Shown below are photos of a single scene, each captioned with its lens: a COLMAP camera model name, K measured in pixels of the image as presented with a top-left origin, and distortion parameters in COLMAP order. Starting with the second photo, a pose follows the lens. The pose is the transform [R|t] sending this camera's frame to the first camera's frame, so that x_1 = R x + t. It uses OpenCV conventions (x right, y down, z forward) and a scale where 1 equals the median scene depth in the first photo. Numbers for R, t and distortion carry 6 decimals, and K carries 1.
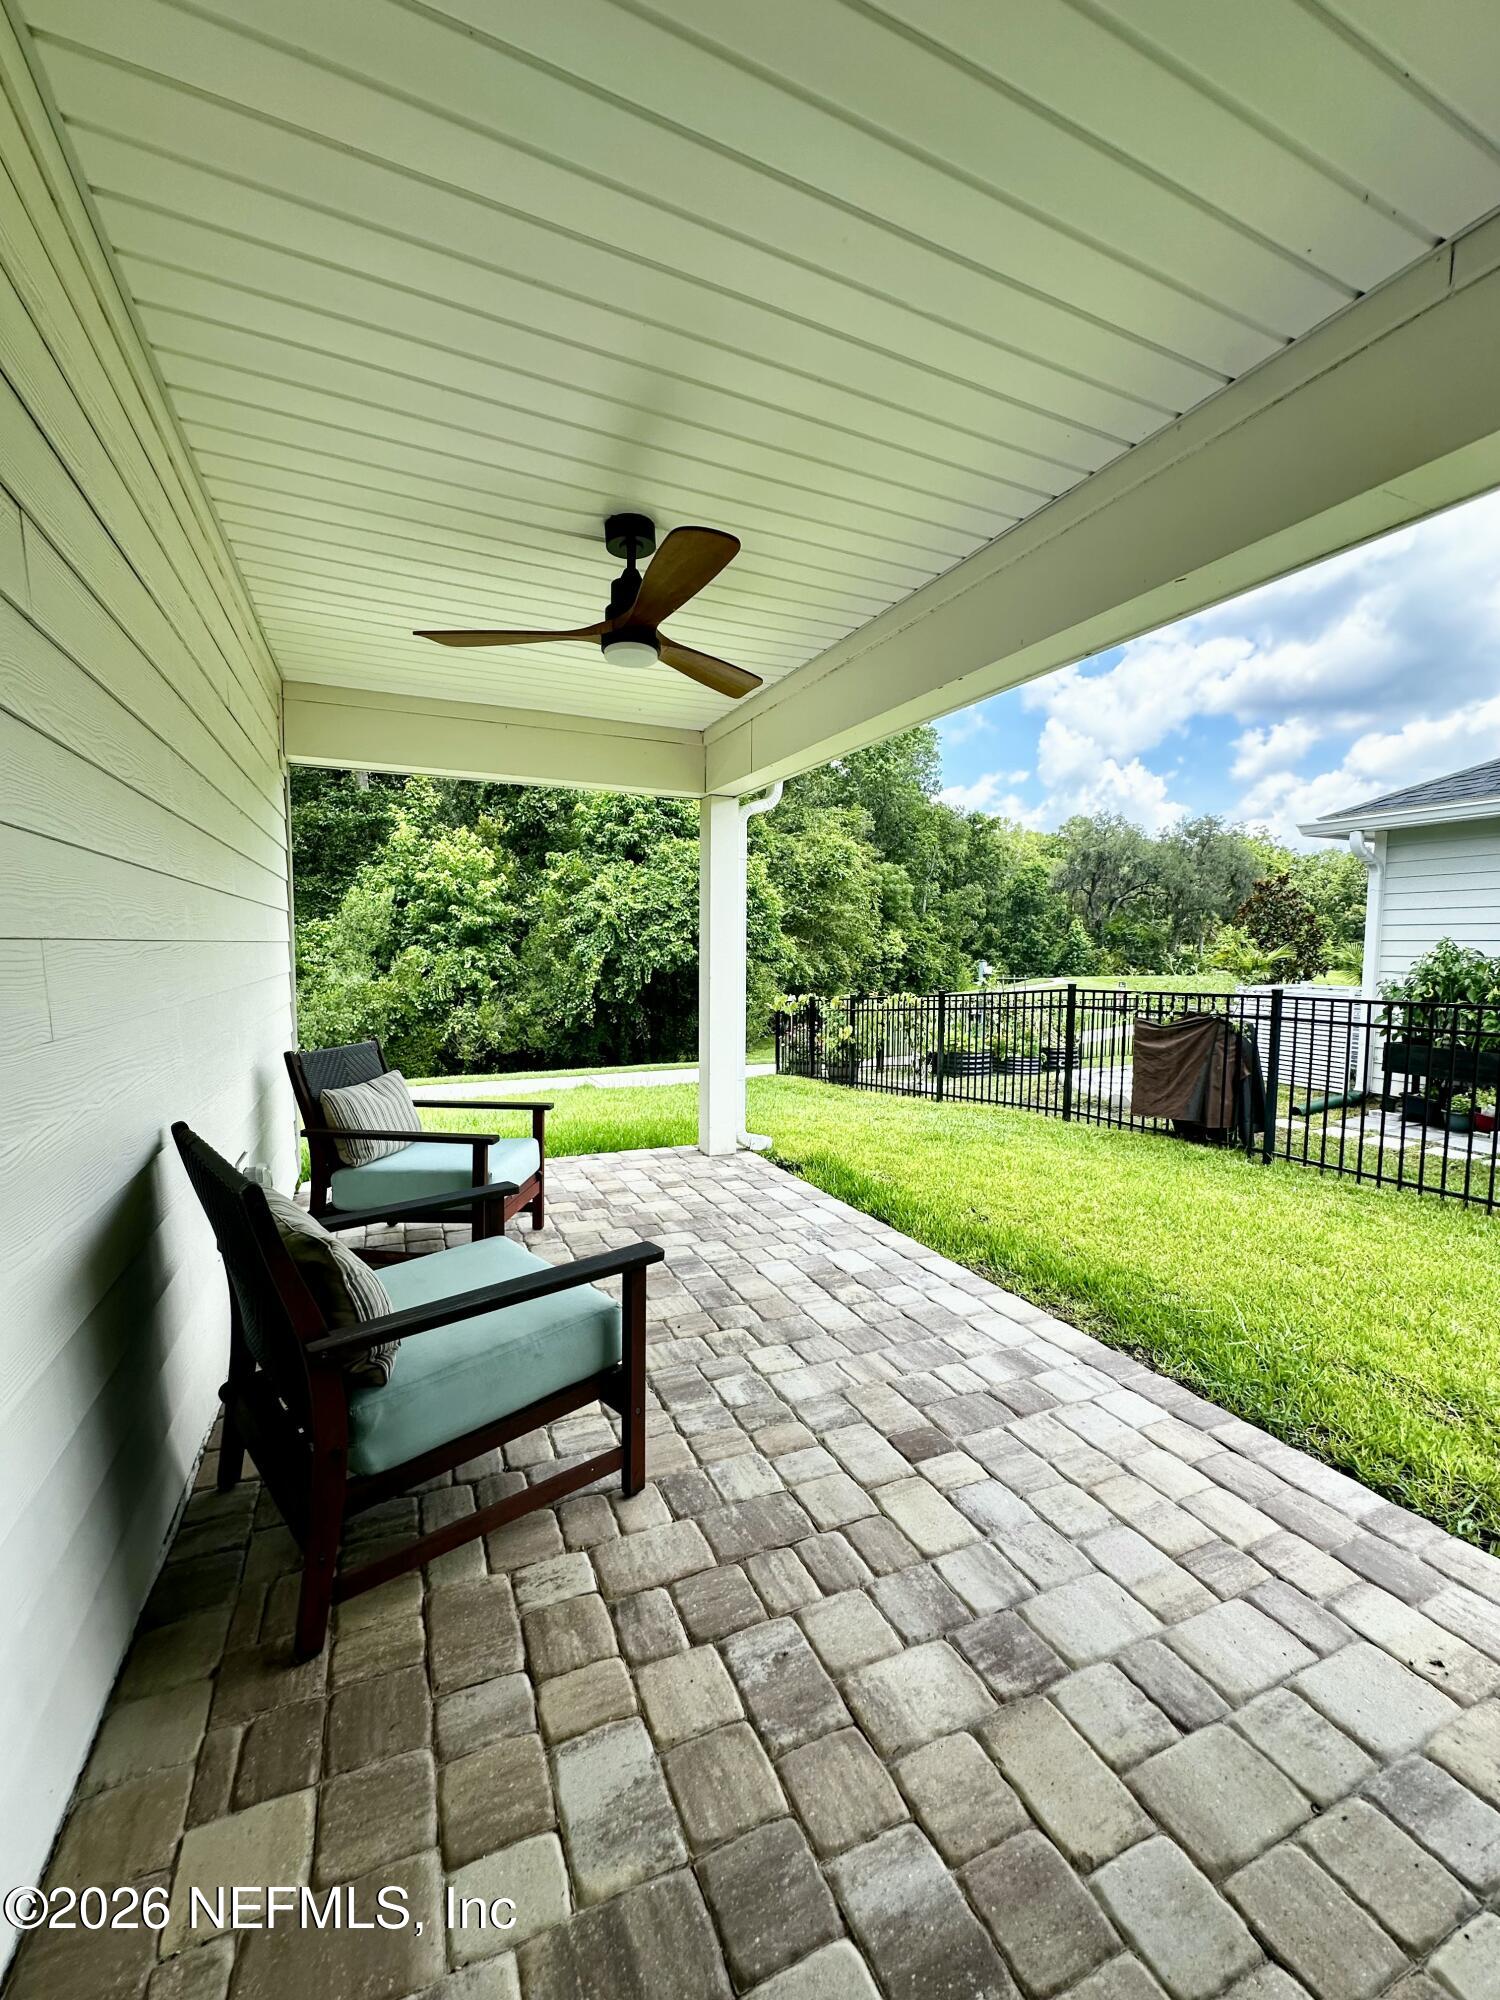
lens RADIAL K [[798.1, 0, 745.4], [0, 798.1, 999.0], [0, 0, 1]] dist [-0.008707, 0.002684]
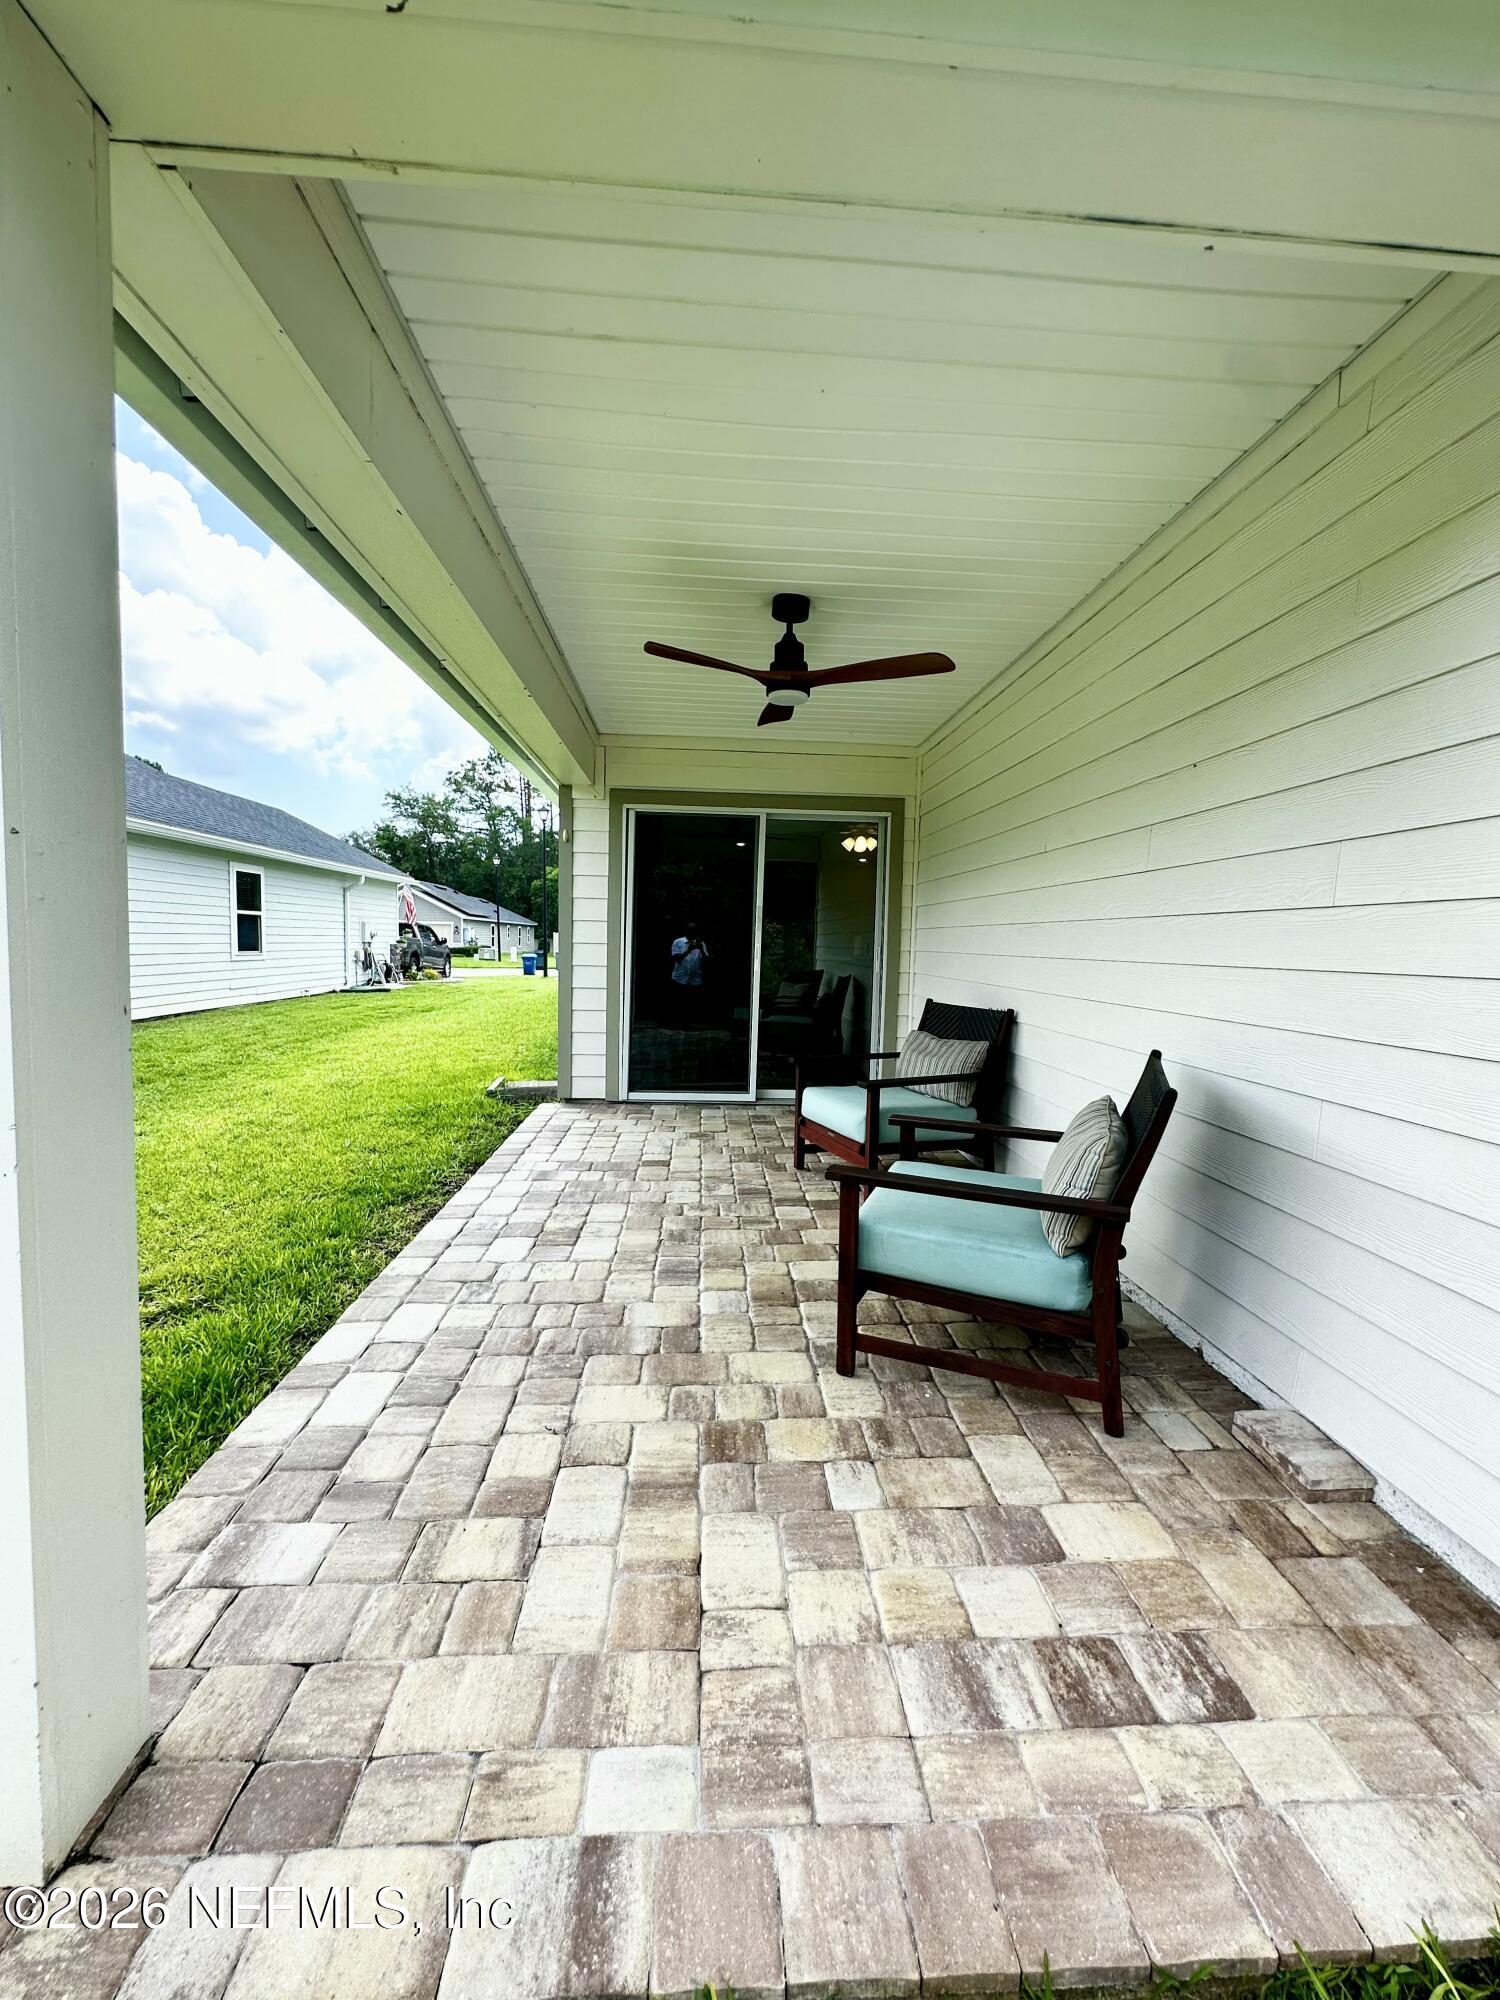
lens RADIAL K [[798.1, 0, 745.4], [0, 798.1, 999.0], [0, 0, 1]] dist [-0.008707, 0.002684]
pose [[-0.933661, -0.059659, 0.353155, -0.392225], [-0.011859, 0.990638, 0.135997, -0.076916], [-0.357963, 0.122787, -0.925627, 1.575468]]
